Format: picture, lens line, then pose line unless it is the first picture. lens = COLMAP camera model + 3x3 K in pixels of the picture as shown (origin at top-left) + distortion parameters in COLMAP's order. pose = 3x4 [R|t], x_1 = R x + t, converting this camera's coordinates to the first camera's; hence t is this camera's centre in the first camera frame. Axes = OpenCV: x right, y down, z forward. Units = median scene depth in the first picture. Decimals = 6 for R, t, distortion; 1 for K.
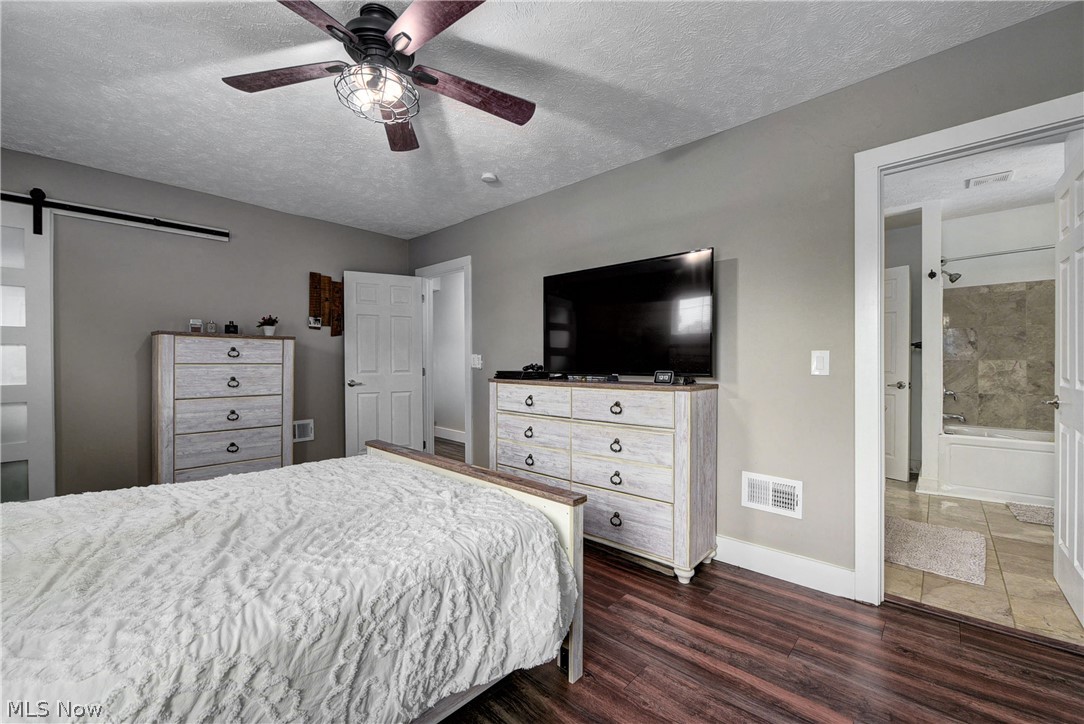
lens RADIAL K [[433.1, 0, 541.5], [0, 433.1, 365.3], [0, 0, 1]] dist [-0.011213, -0.000112]
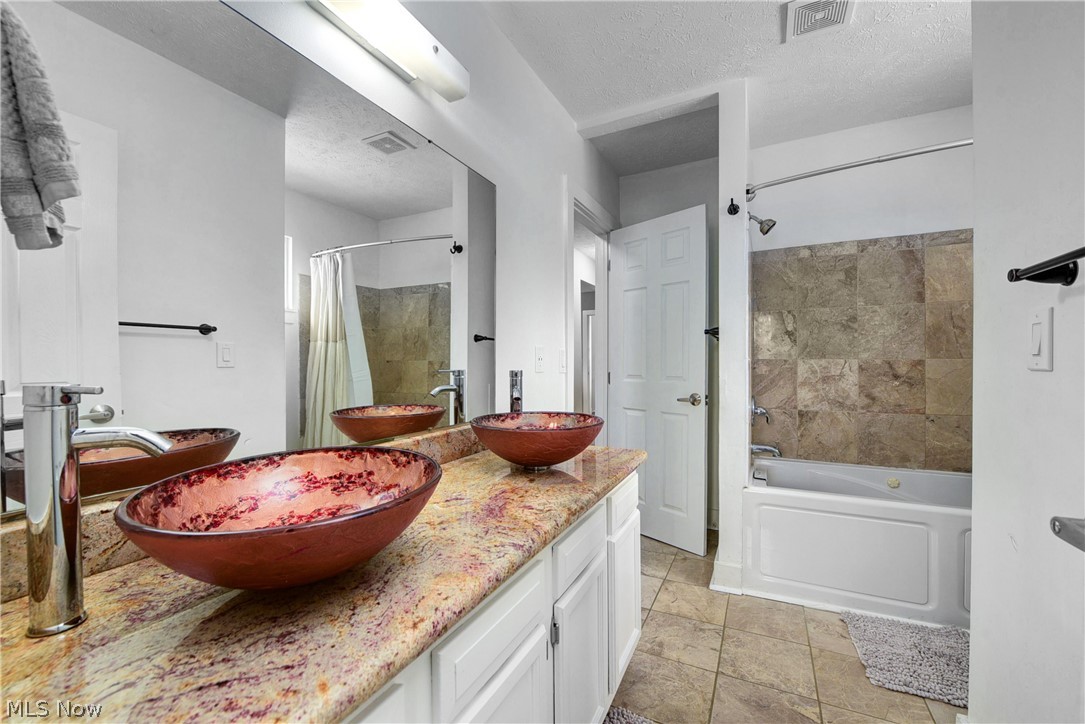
lens RADIAL K [[433.5, 0, 540.9], [0, 433.5, 366.0], [0, 0, 1]] dist [-0.011213, -0.000112]
pose [[0.963396, 0.001280, 0.268078, 0.464875], [-0.000434, 0.999995, -0.003217, 0.000536], [-0.268080, 0.002983, 0.963392, 0.468762]]
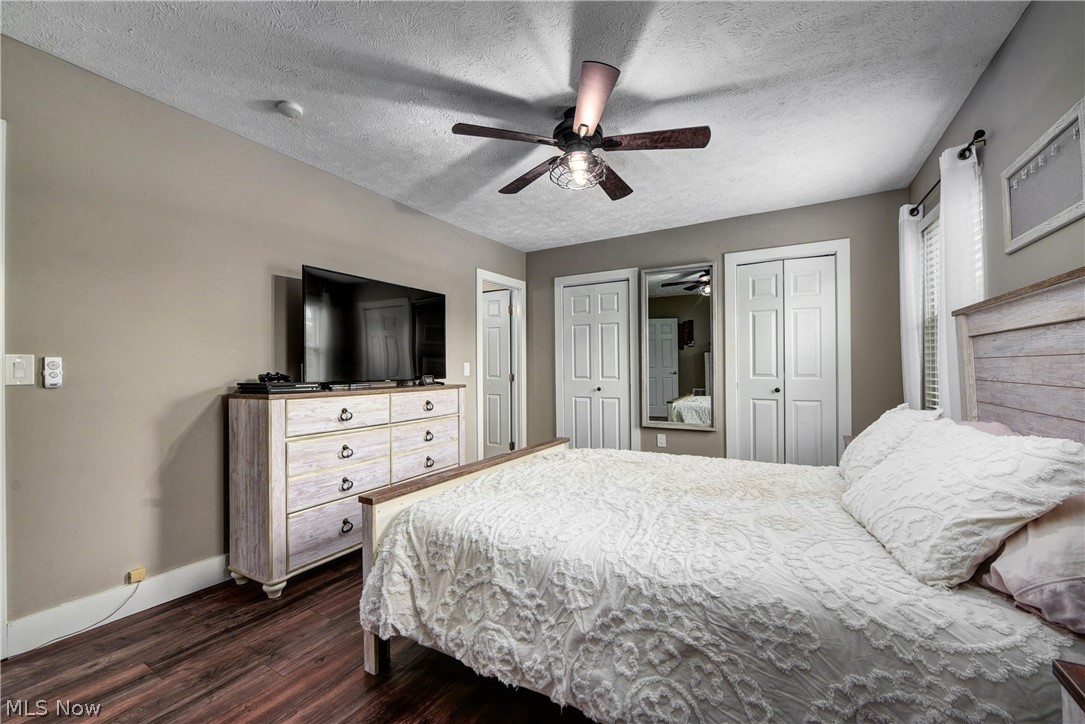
lens RADIAL K [[433.5, 0, 539.4], [0, 433.5, 363.2], [0, 0, 1]] dist [-0.011213, -0.000112]
pose [[-0.215839, 0.010772, 0.976369, -1.449718], [0.009668, 0.999914, -0.008894, -0.014309], [-0.976381, 0.007520, -0.215925, 1.234382]]
